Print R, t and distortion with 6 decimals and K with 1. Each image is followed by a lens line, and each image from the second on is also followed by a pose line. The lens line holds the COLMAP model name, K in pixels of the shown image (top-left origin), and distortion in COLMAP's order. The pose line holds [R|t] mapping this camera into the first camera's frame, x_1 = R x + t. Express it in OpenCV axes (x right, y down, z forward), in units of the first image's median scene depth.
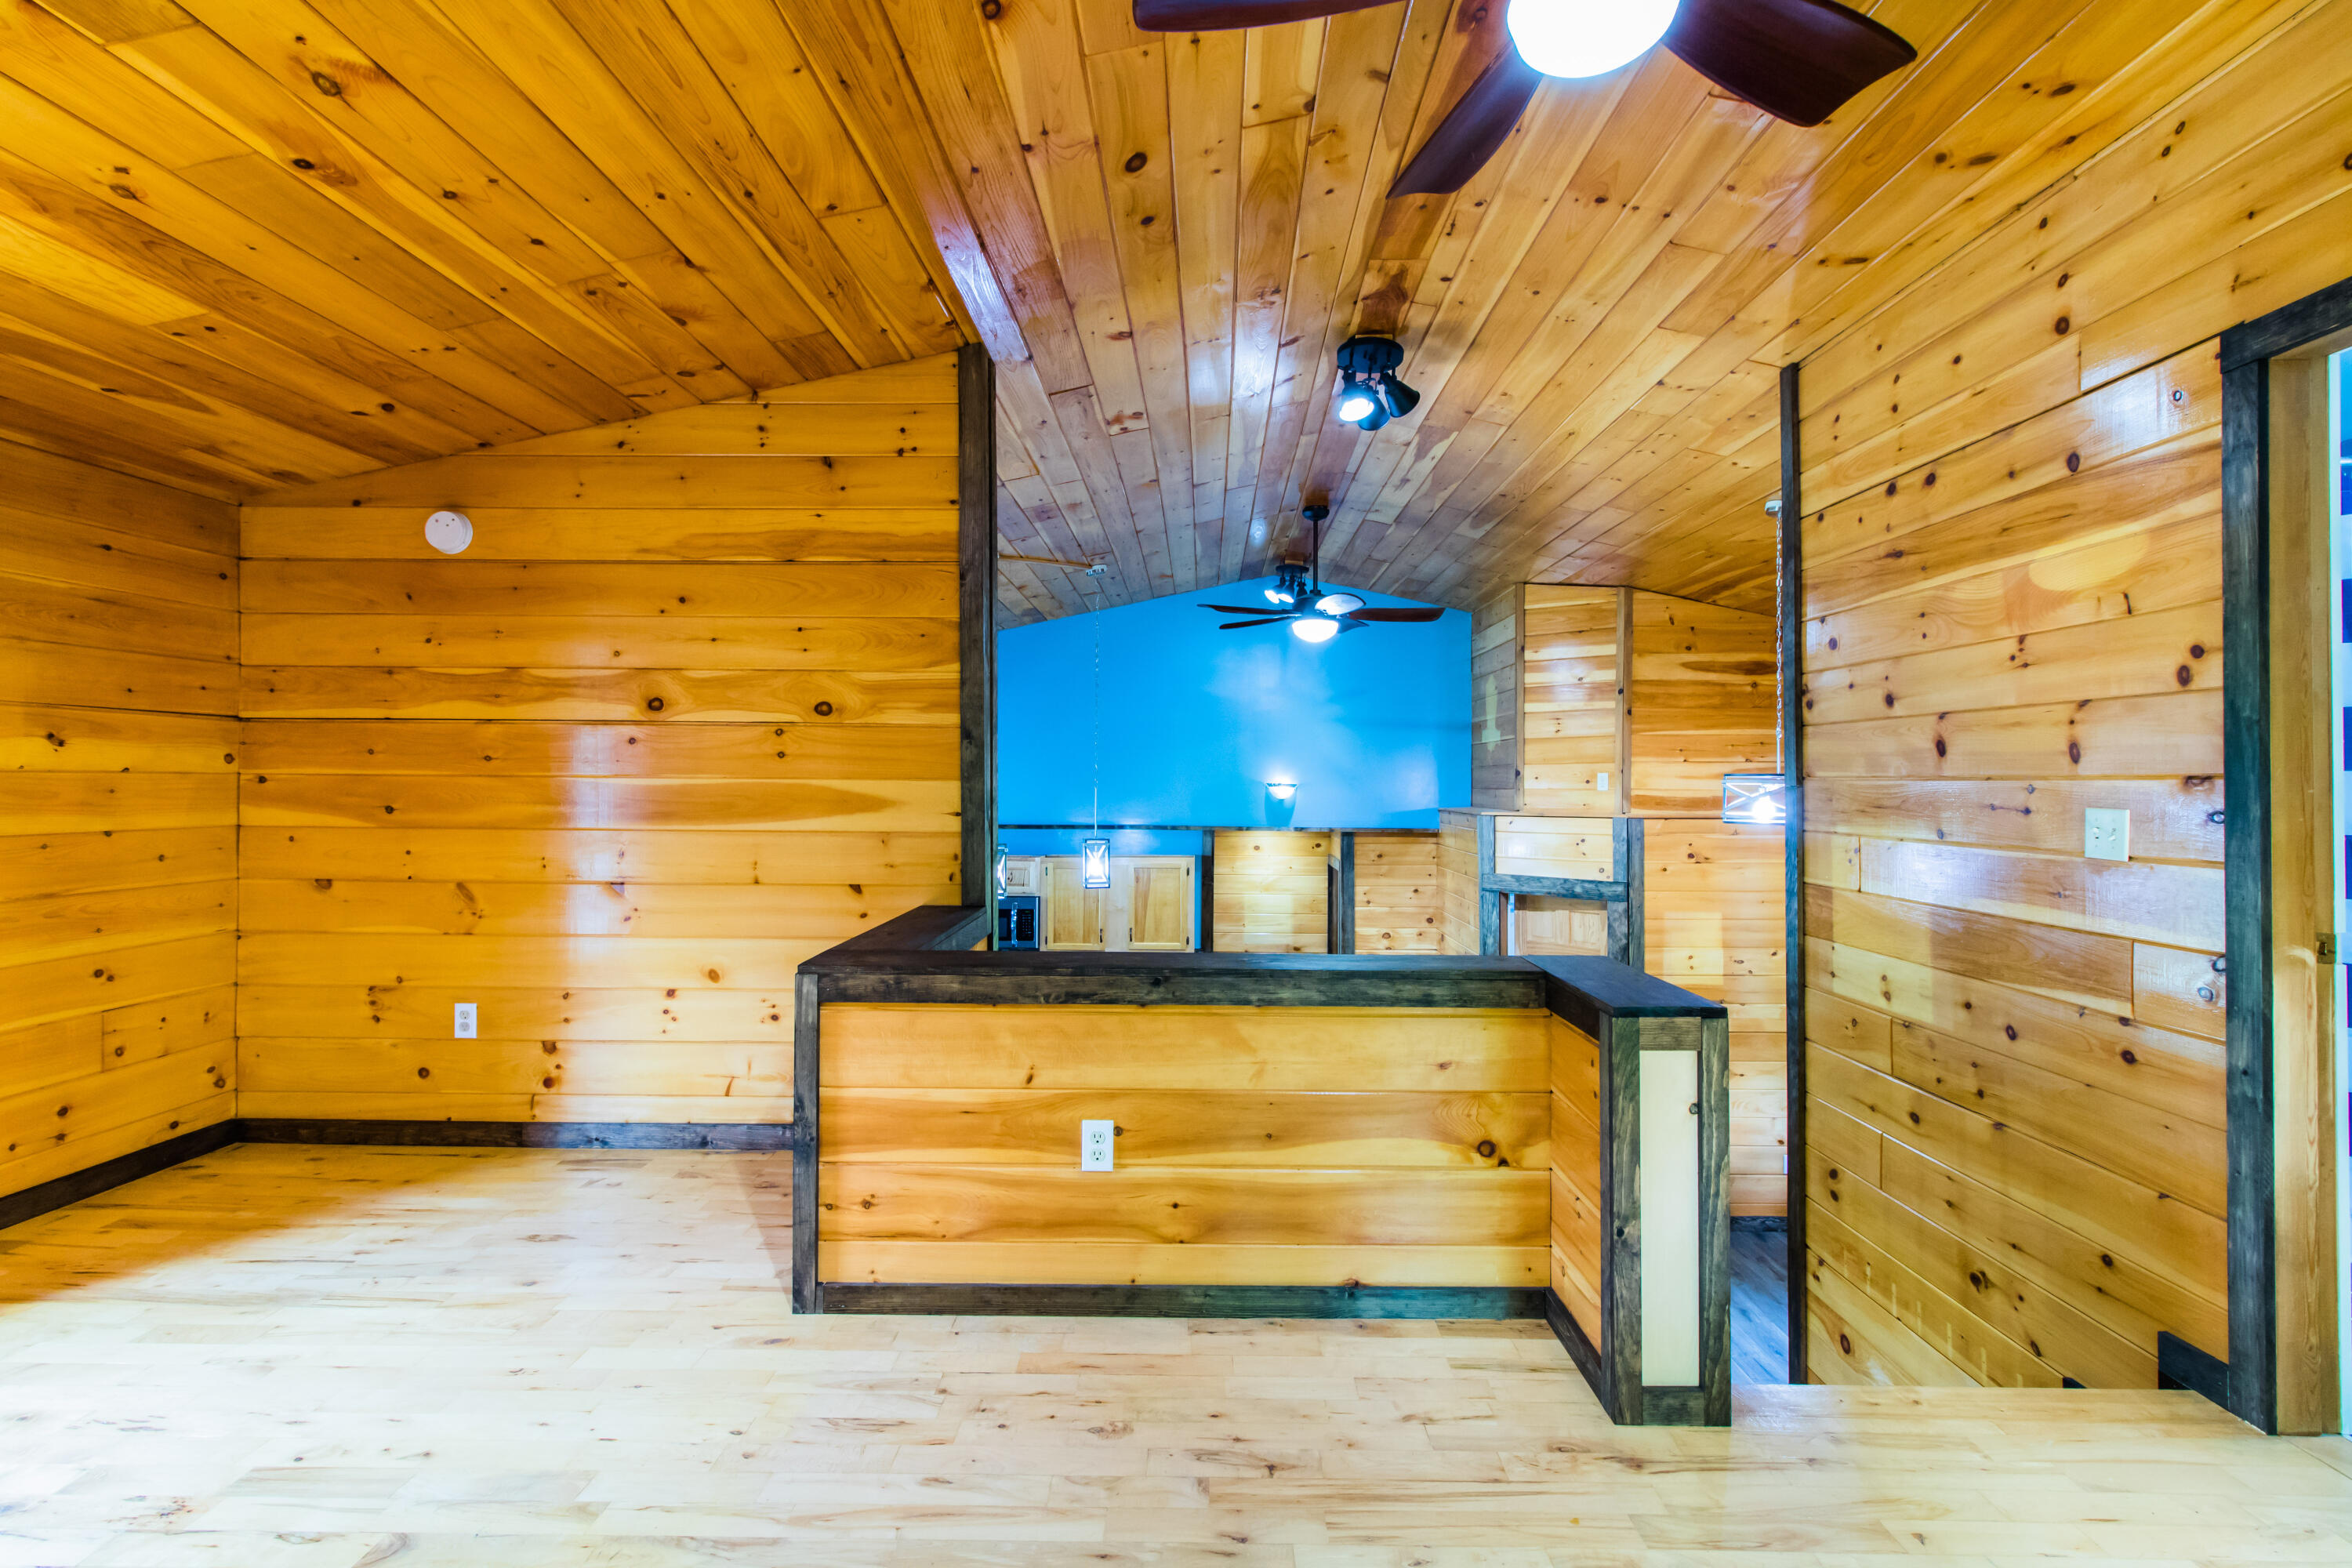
lens RADIAL K [[1144.2, 0, 1180.8], [0, 1144.2, 775.5], [0, 0, 1]] dist [0.001136, -0.000183]
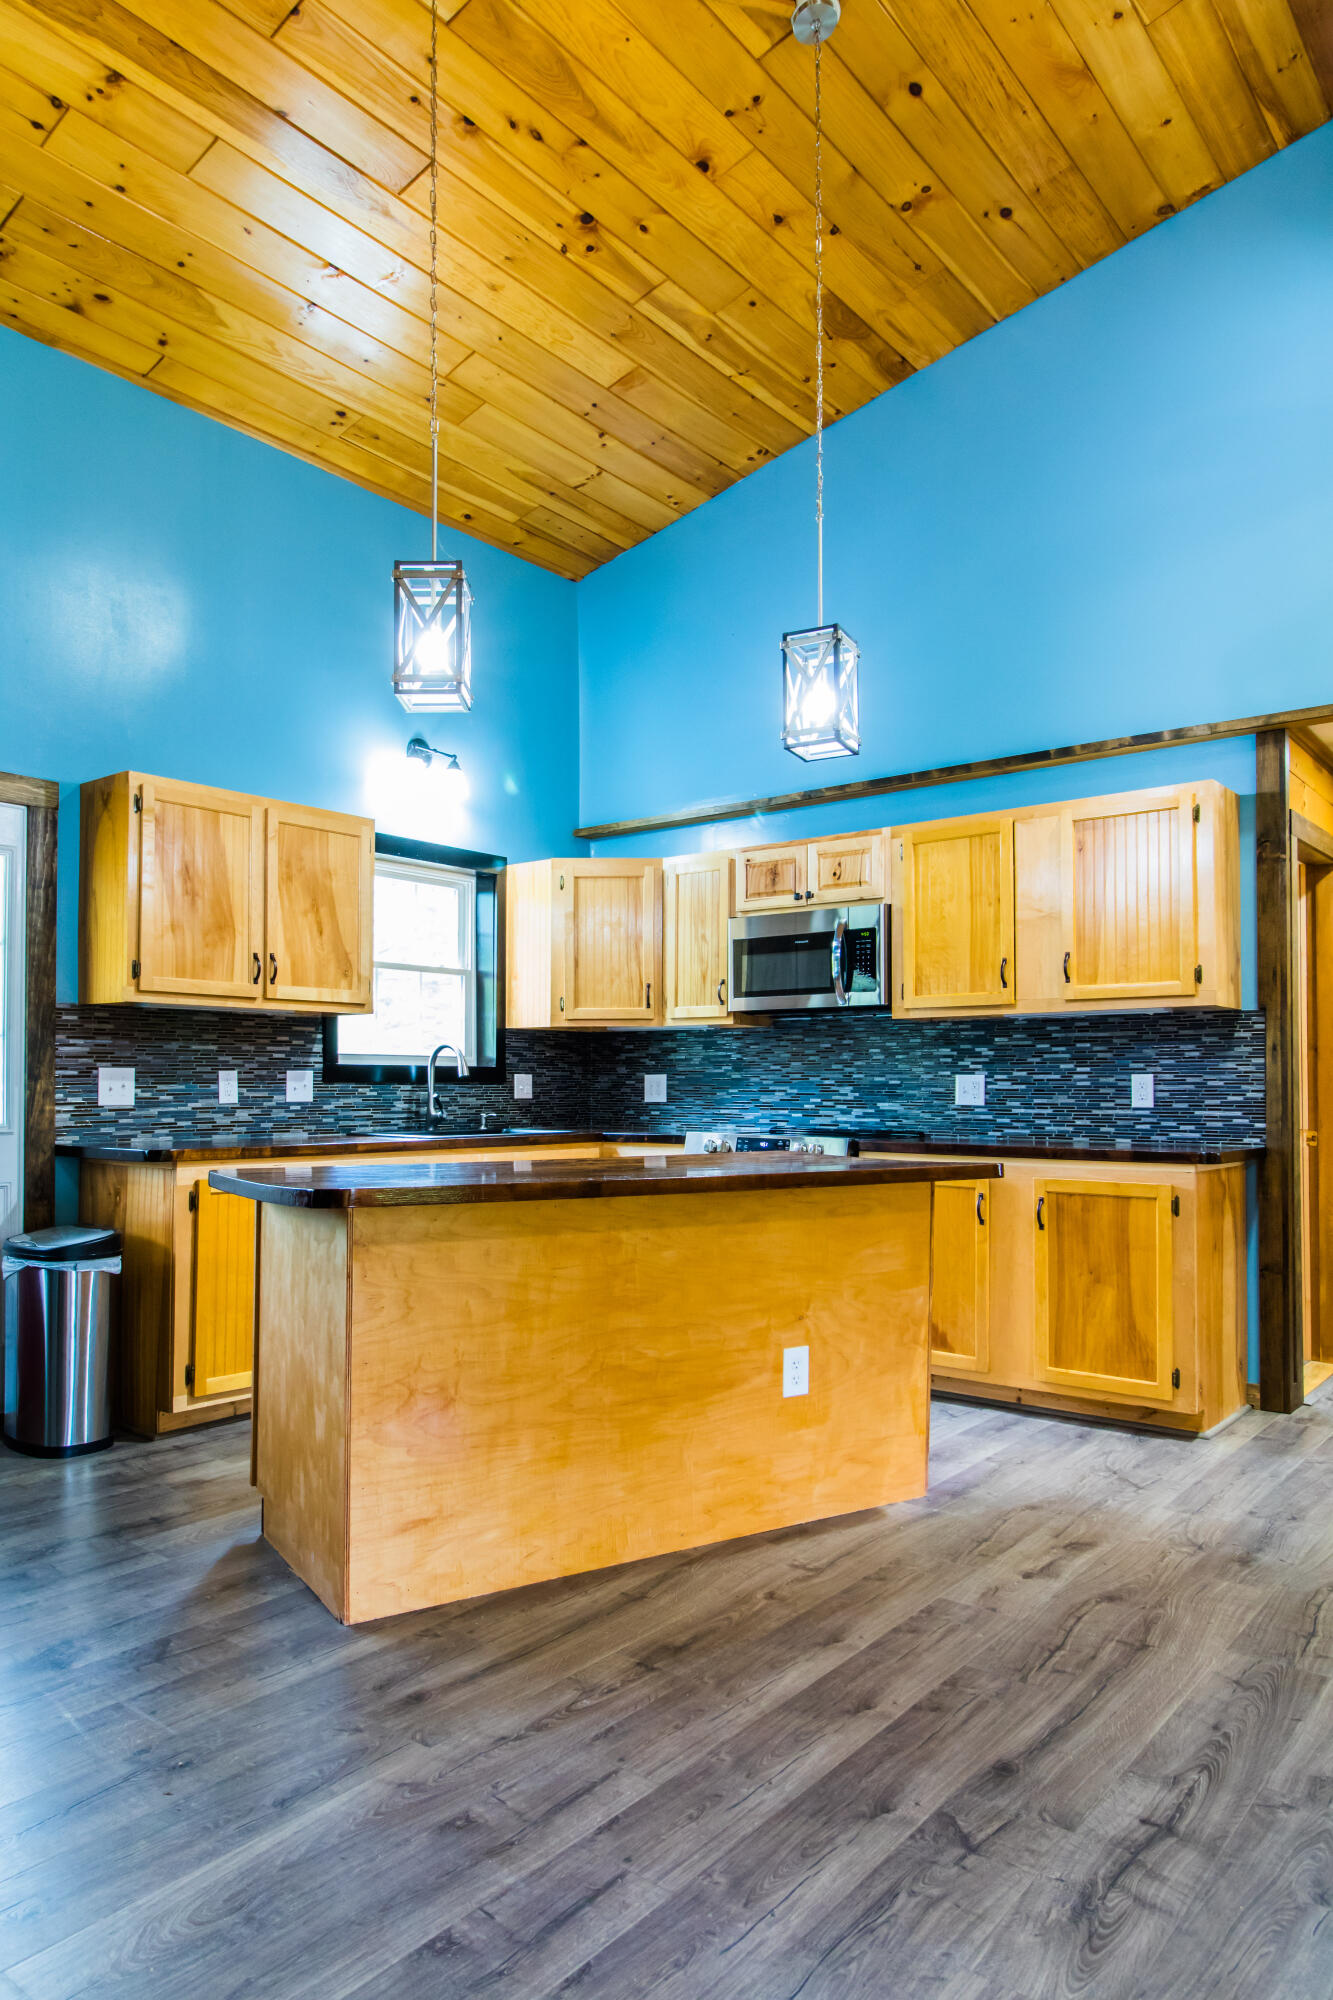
lens RADIAL K [[1296.4, 0, 669.7], [0, 1296.4, 1022.5], [0, 0, 1]] dist [0.000520, 0.001891]
pose [[0.795410, -0.027348, -0.605455, 0.328126], [0.002922, 0.999143, -0.041293, 0.423836], [0.606065, 0.031076, 0.794808, 1.155751]]
